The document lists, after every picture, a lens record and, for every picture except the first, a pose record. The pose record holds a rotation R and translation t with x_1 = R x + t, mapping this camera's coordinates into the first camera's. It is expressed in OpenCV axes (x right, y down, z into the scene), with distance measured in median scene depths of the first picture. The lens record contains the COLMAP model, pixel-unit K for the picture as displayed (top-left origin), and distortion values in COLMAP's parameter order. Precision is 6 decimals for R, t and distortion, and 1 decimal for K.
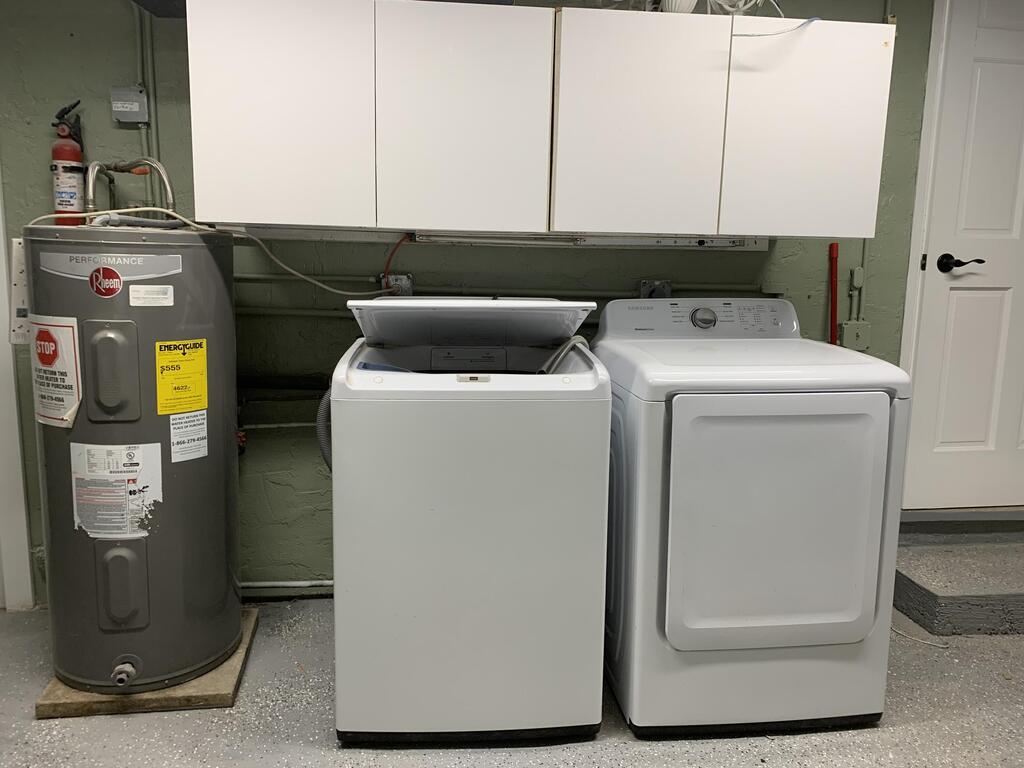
lens RADIAL K [[781.2, 0, 511.5], [0, 781.2, 383.9], [0, 0, 1]] dist [0.009664, -0.013452]
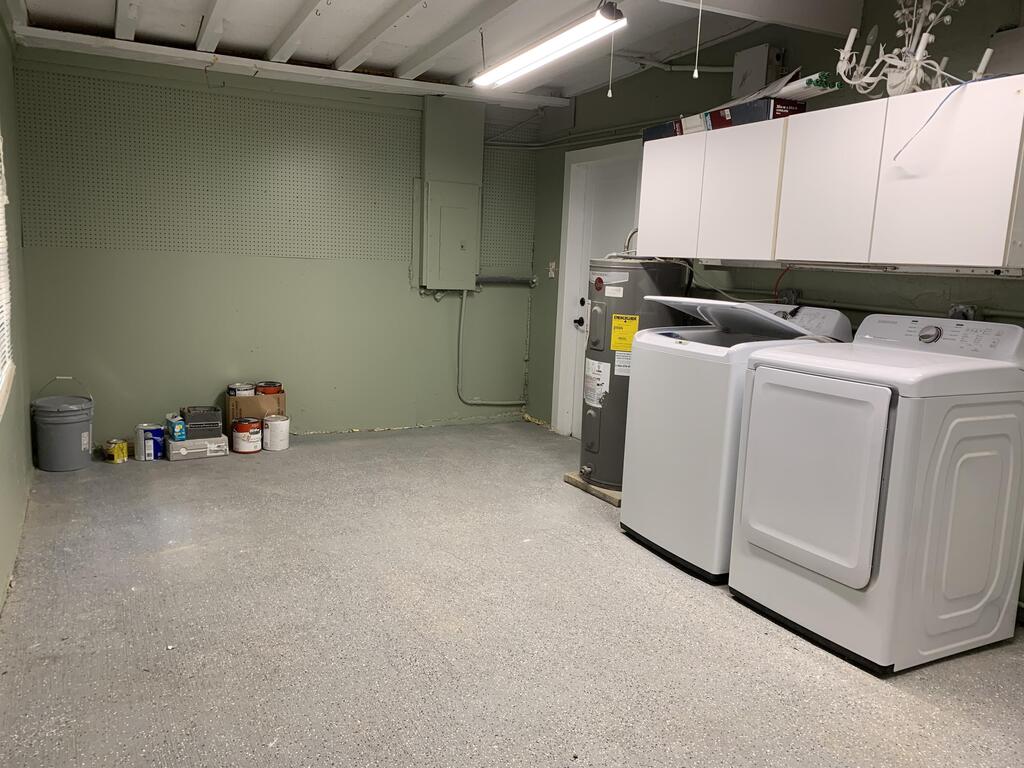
lens RADIAL K [[781.2, 0, 510.2], [0, 781.2, 383.0], [0, 0, 1]] dist [0.009664, -0.013452]
pose [[0.366968, 0.140609, -0.919545, 1.338683], [-0.186203, 0.979607, 0.075484, 0.019838], [0.911407, 0.143521, 0.385666, -0.024231]]
